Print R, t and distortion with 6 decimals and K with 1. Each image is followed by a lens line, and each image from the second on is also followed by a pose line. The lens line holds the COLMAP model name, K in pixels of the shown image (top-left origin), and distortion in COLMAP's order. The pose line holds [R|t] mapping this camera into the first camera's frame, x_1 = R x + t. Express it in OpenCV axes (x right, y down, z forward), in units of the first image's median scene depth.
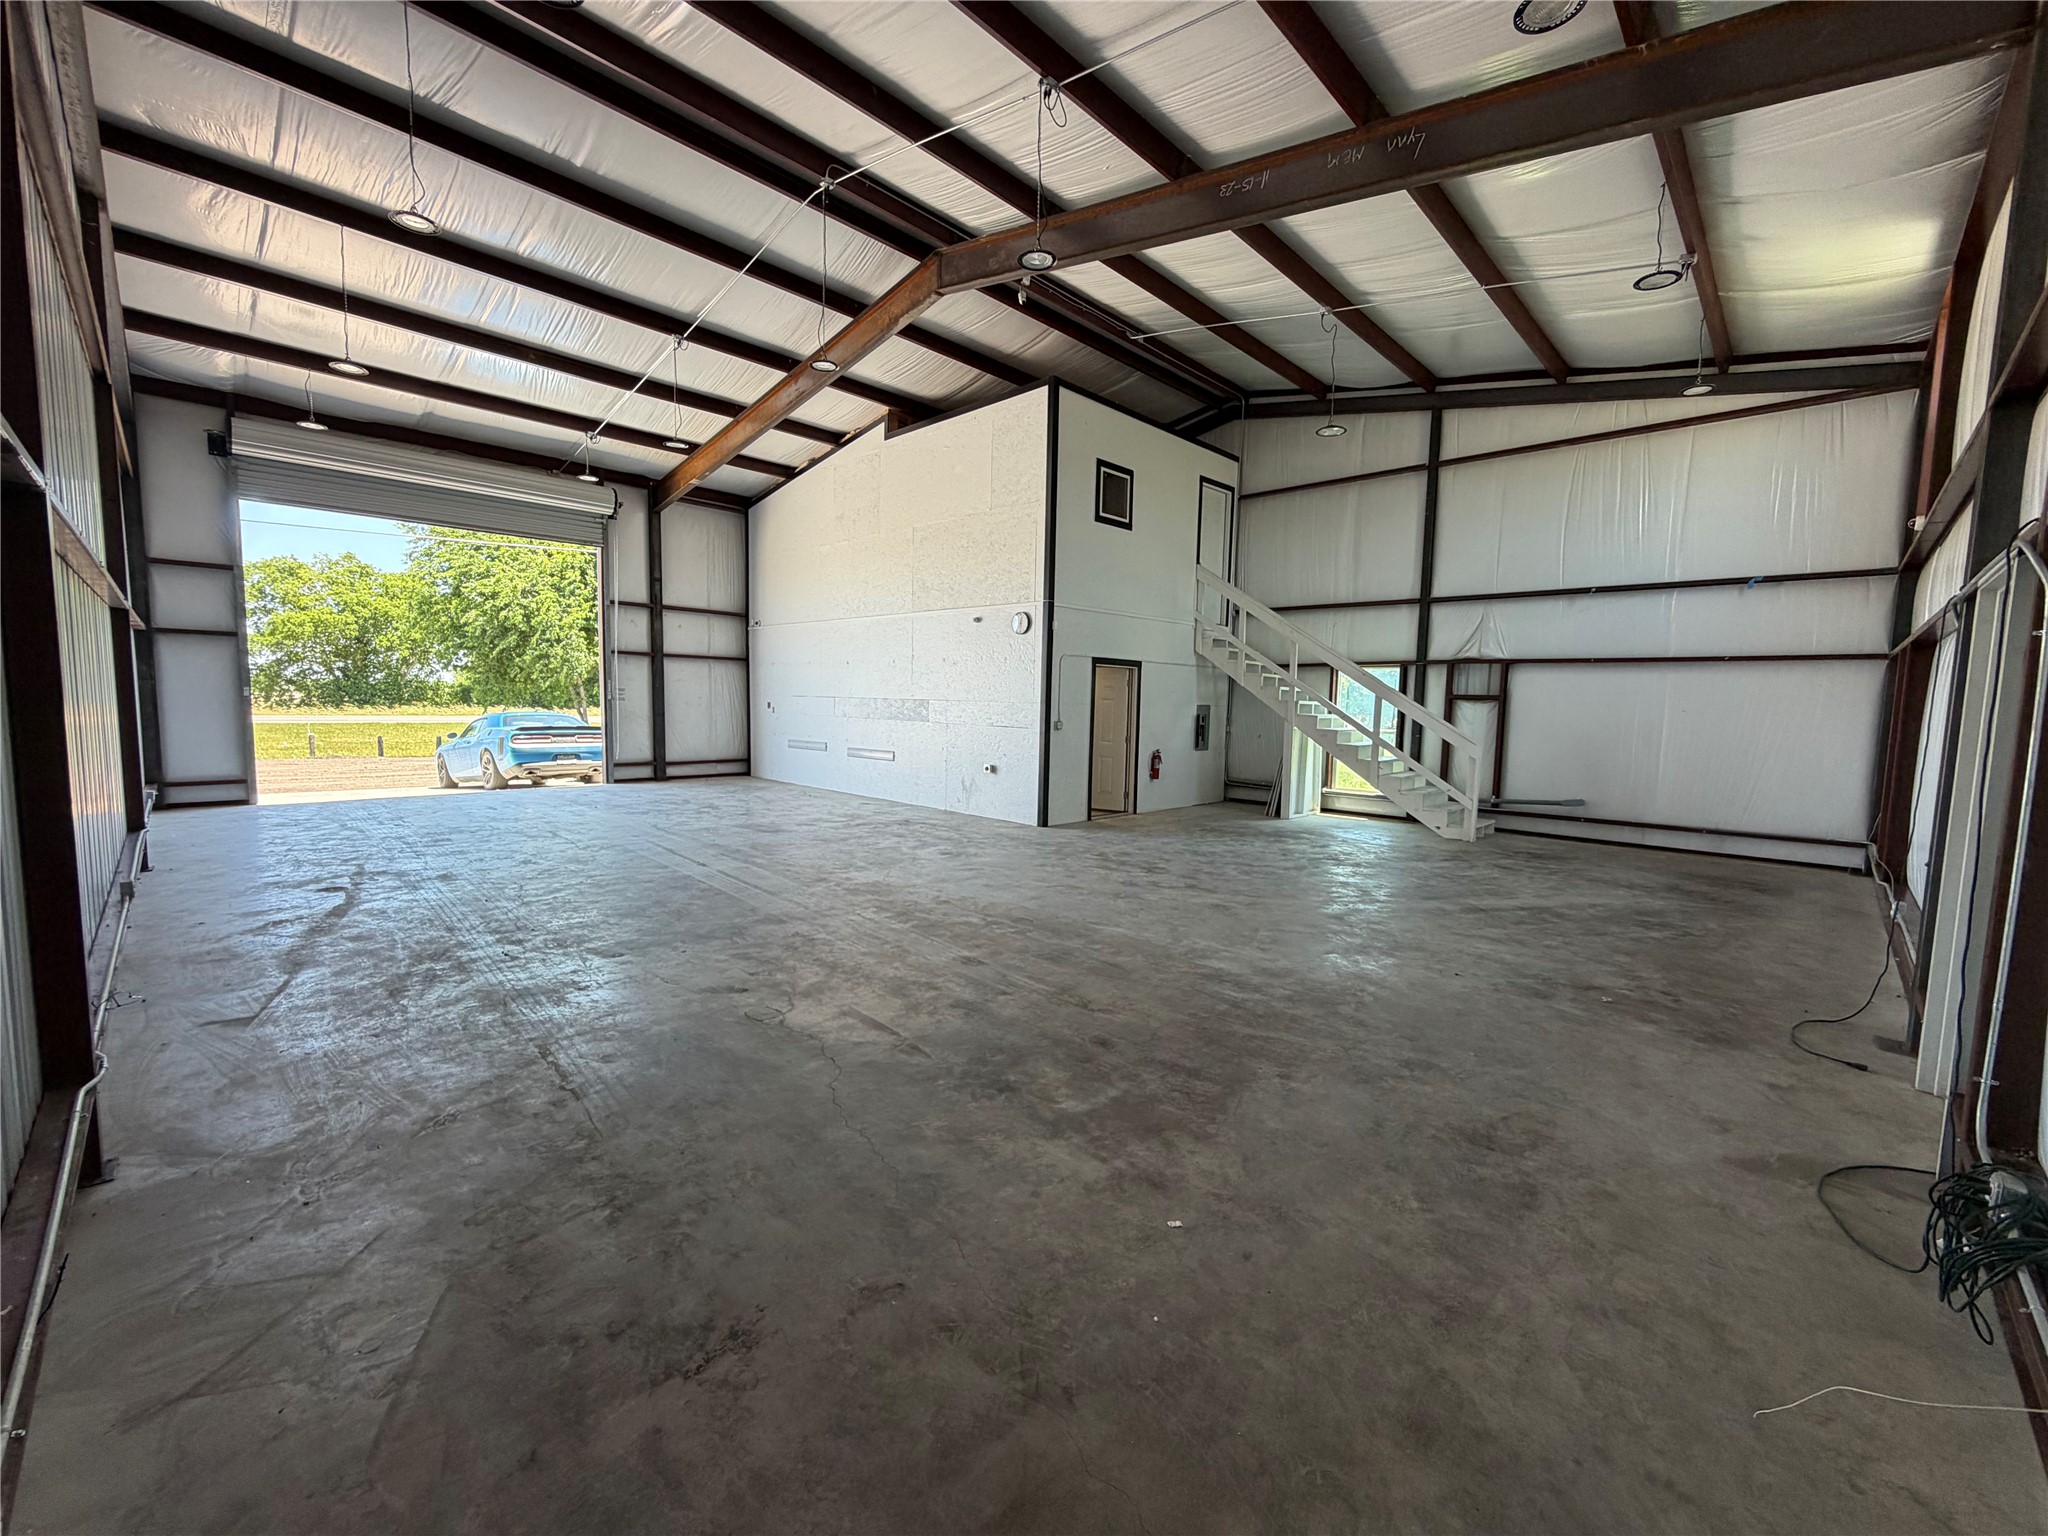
lens RADIAL K [[819.4, 0, 1020.7], [0, 819.4, 768.2], [0, 0, 1]] dist [0.000040, 0.000639]
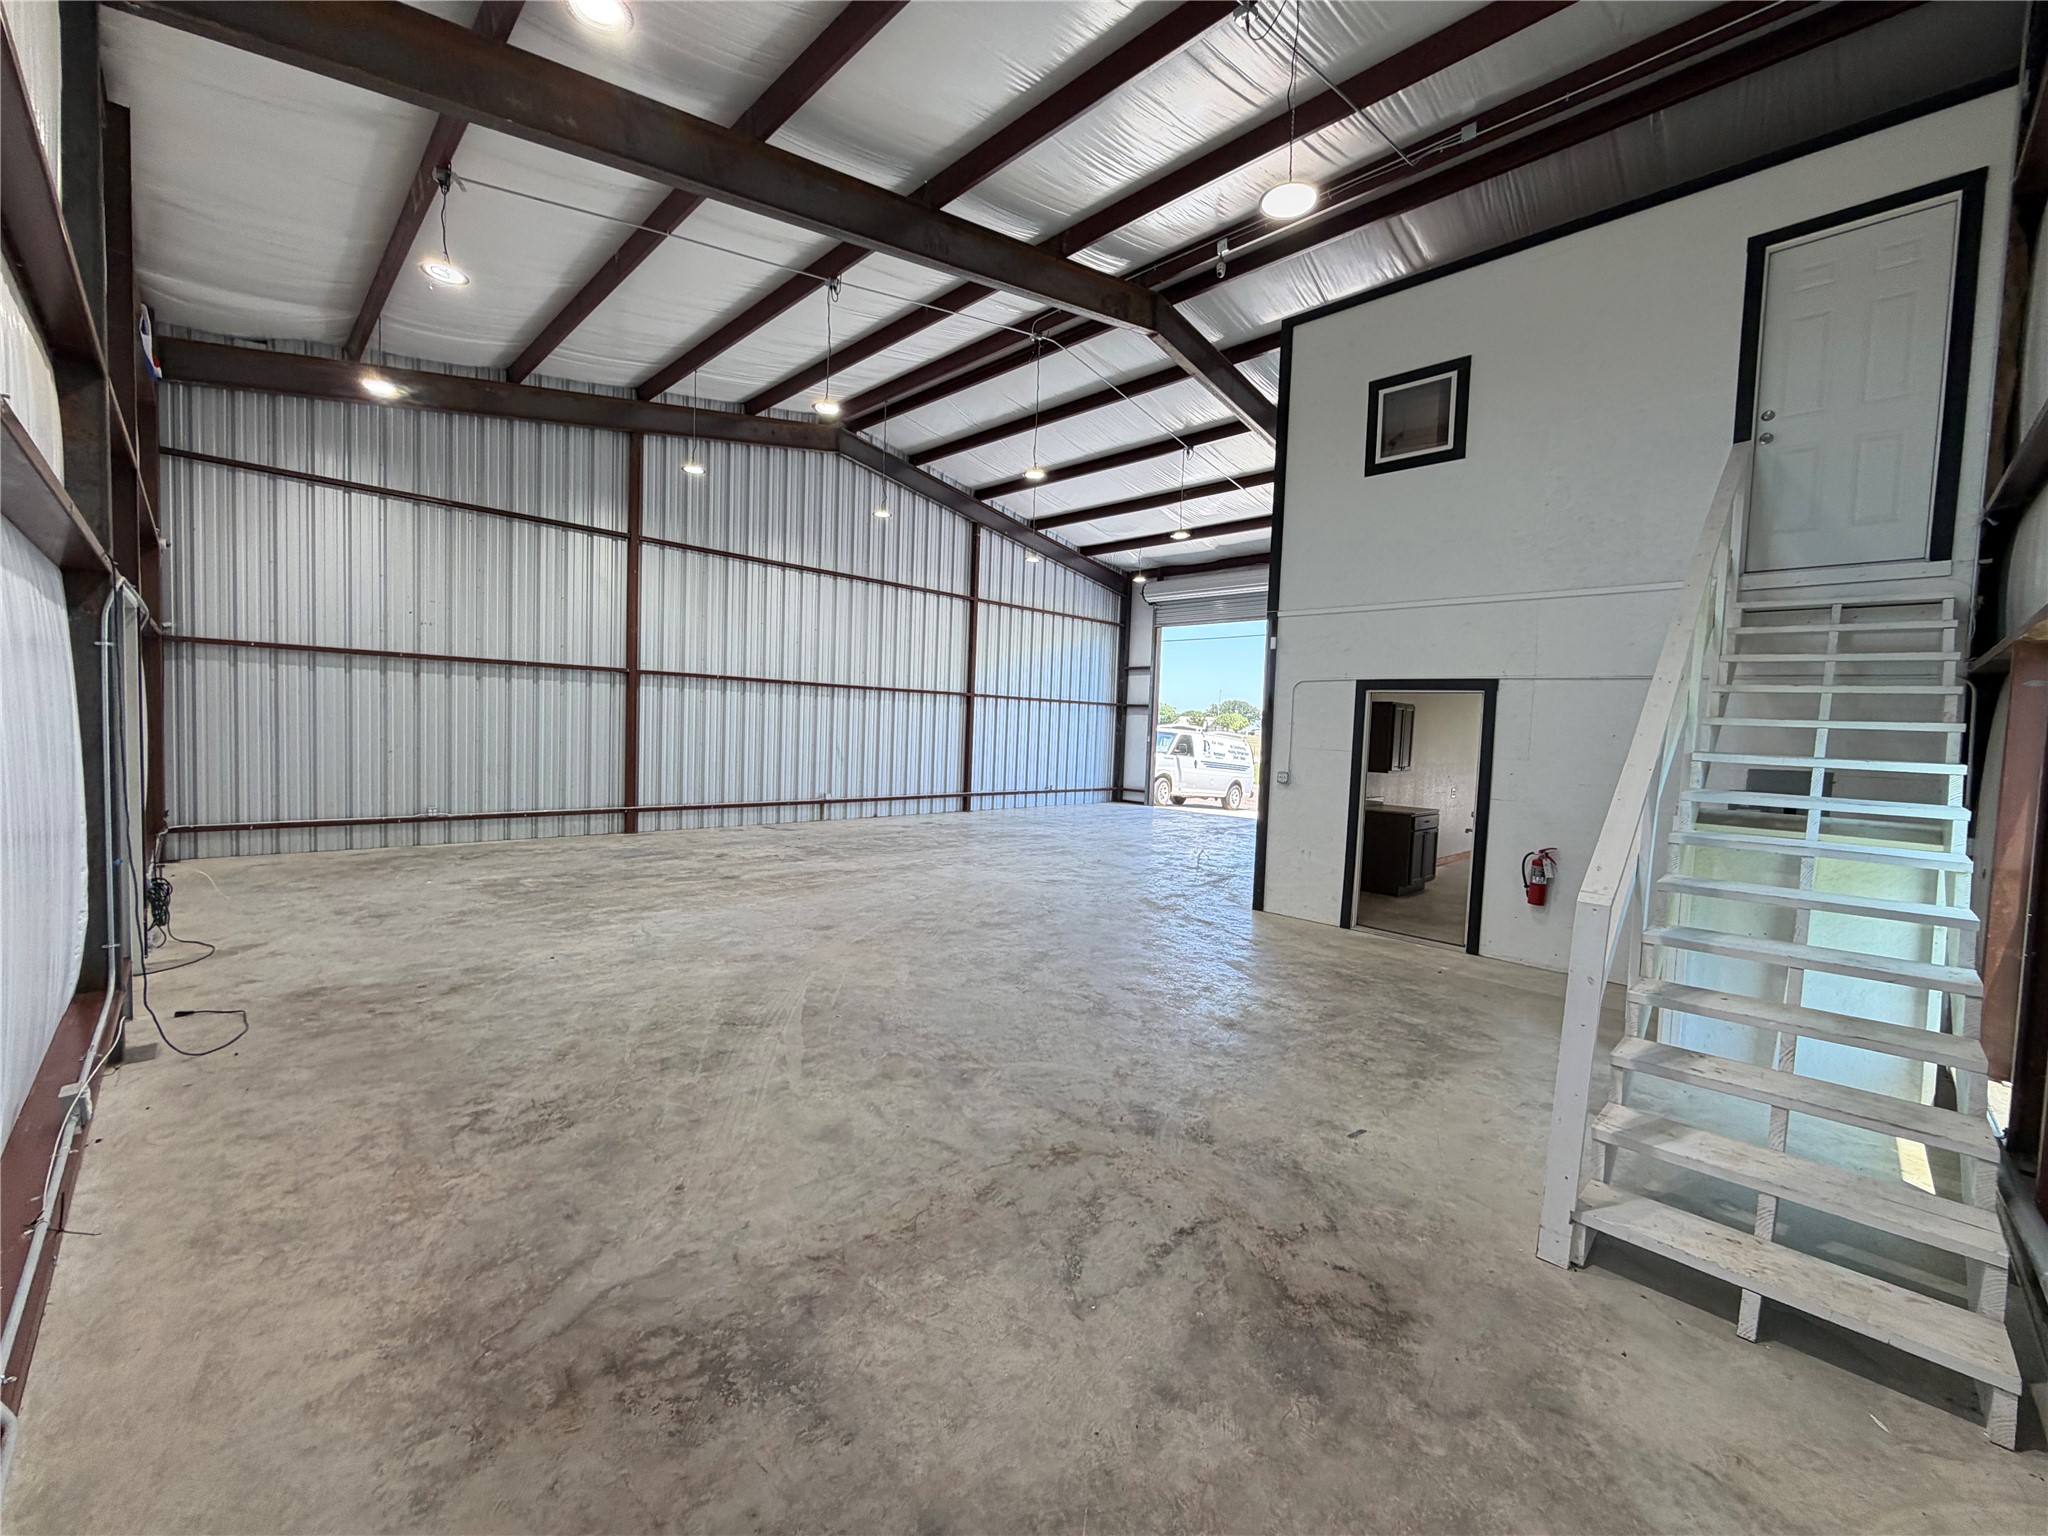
lens RADIAL K [[819.4, 0, 1020.7], [0, 819.4, 768.2], [0, 0, 1]] dist [0.000040, 0.000639]
pose [[-0.012796, 0.030251, -0.999460, 0.783842], [-0.127198, 0.991373, 0.031634, -0.054540], [0.991795, 0.127534, -0.008837, 0.778433]]
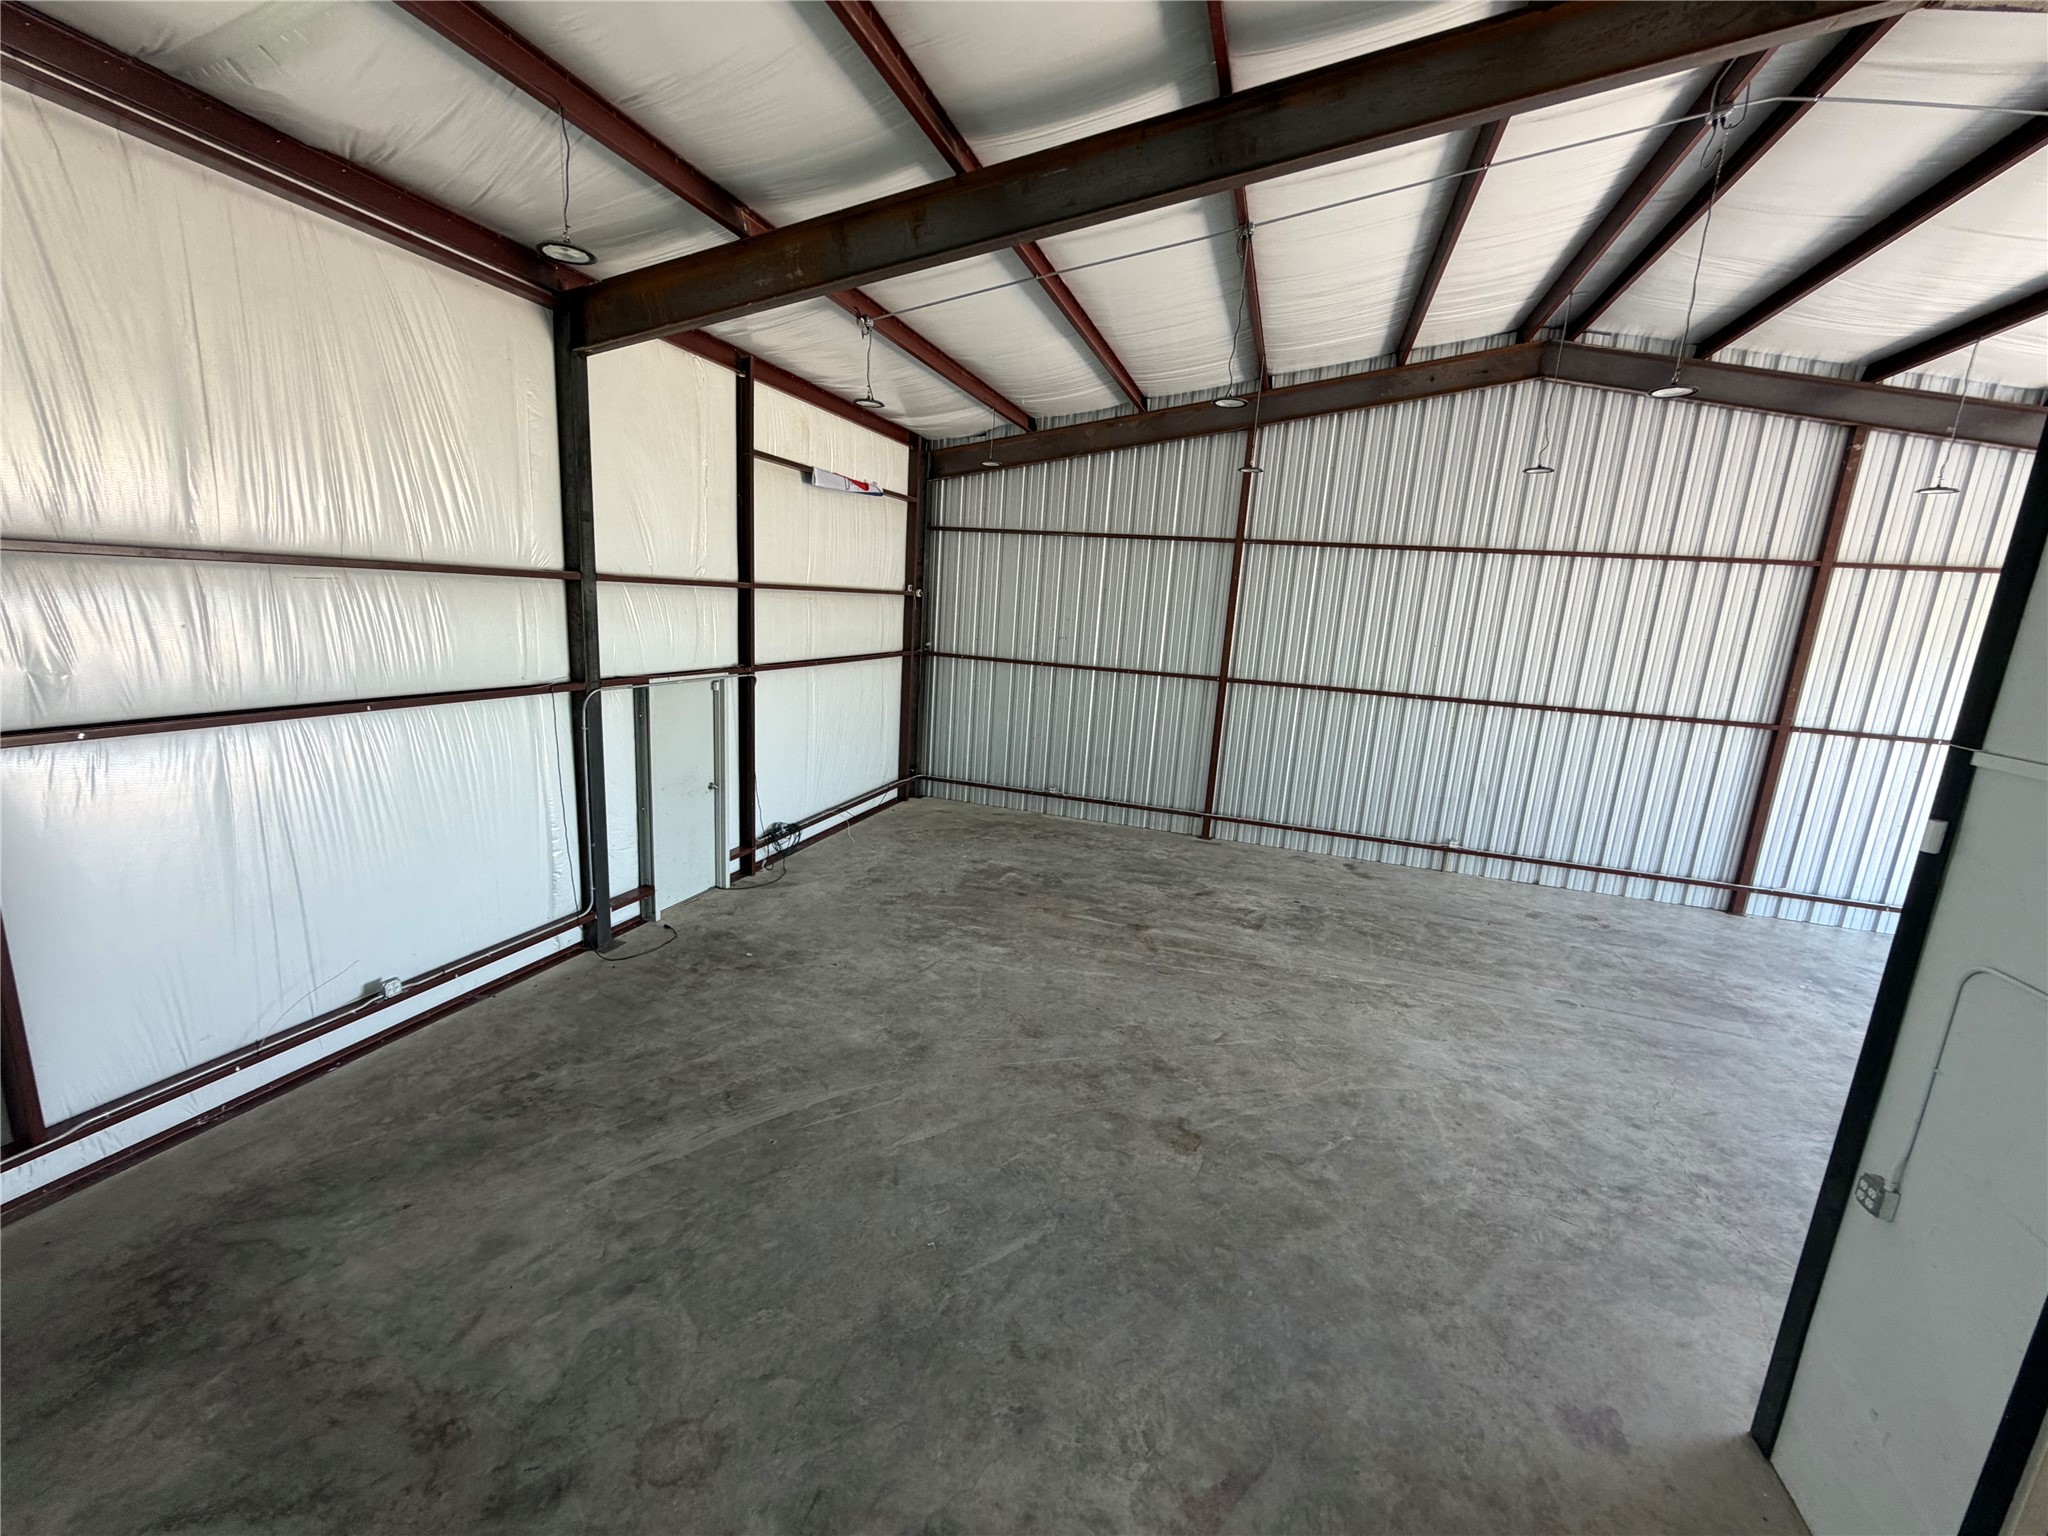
lens RADIAL K [[819.4, 0, 1020.7], [0, 819.4, 768.2], [0, 0, 1]] dist [0.000040, 0.000639]
pose [[-0.893937, 0.012227, -0.448026, 0.420255], [-0.121804, 0.955377, 0.269107, -0.228447], [0.431324, 0.295136, -0.852558, 1.075702]]
